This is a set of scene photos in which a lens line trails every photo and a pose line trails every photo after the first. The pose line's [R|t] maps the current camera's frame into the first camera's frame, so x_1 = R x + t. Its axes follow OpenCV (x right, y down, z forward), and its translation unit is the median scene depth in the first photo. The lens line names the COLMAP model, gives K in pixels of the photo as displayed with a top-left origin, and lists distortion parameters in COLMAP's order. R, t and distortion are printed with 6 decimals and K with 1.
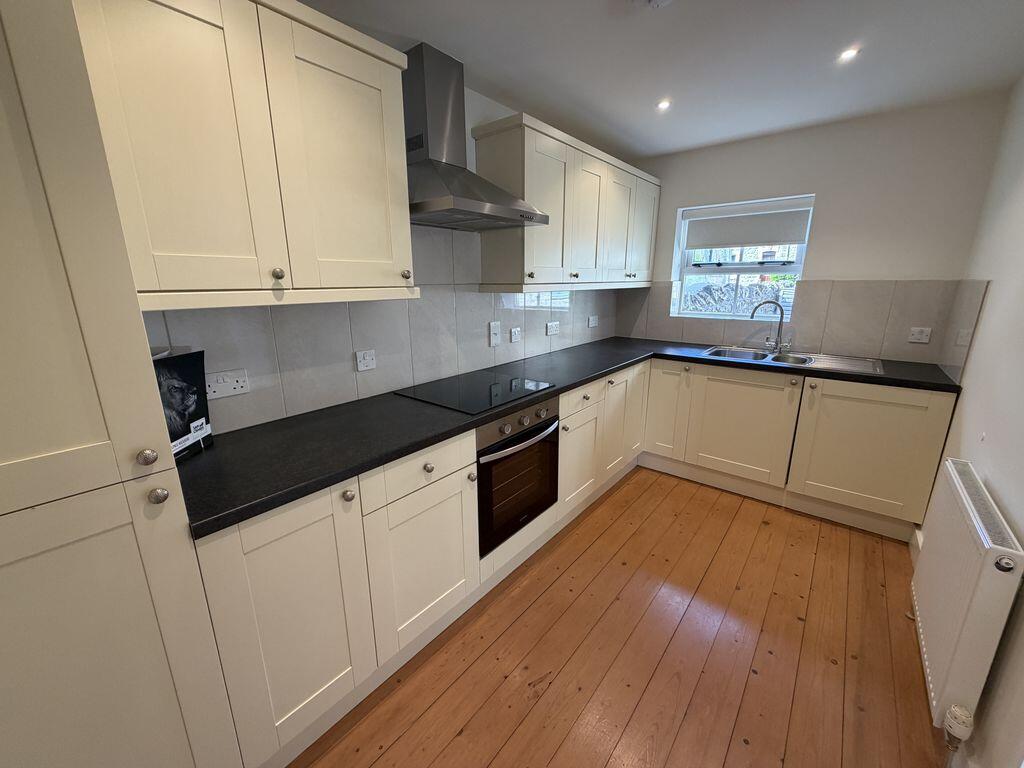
lens RADIAL K [[410.0, 0, 507.9], [0, 410.0, 384.1], [0, 0, 1]] dist [-0.000996, -0.000224]
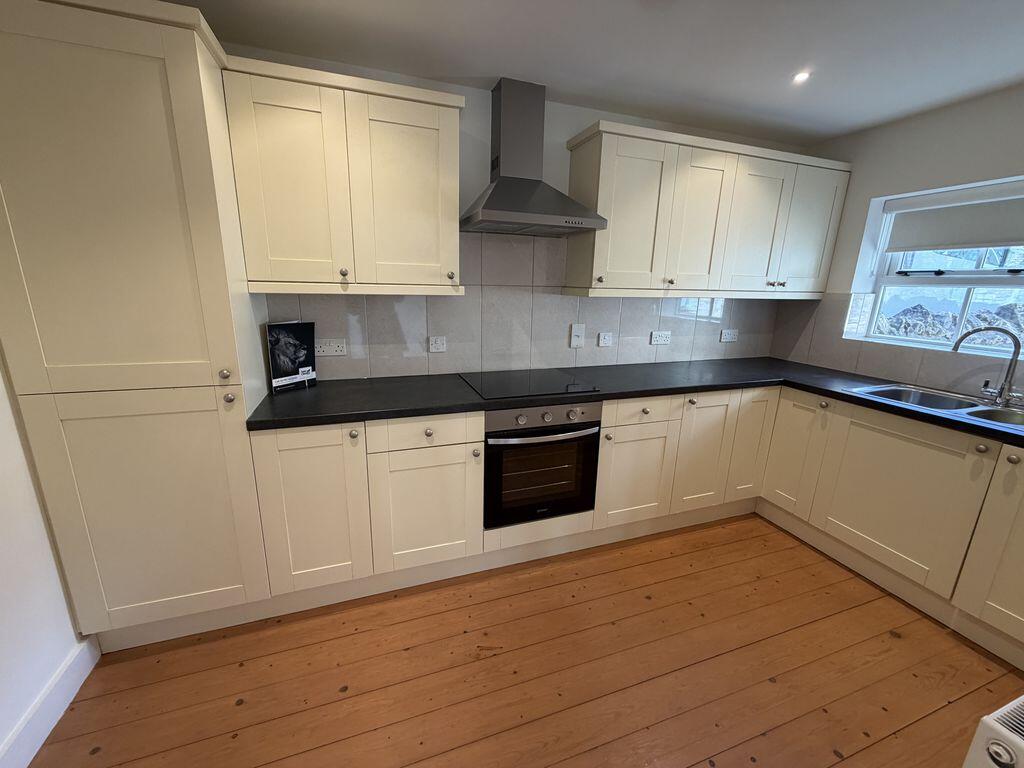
lens RADIAL K [[410.0, 0, 507.9], [0, 410.0, 384.1], [0, 0, 1]] dist [-0.000996, -0.000224]
pose [[0.854492, 0.150934, -0.497054, 0.419339], [-0.155903, 0.987261, 0.031773, -0.010381], [0.495517, 0.050343, 0.867138, 0.034090]]
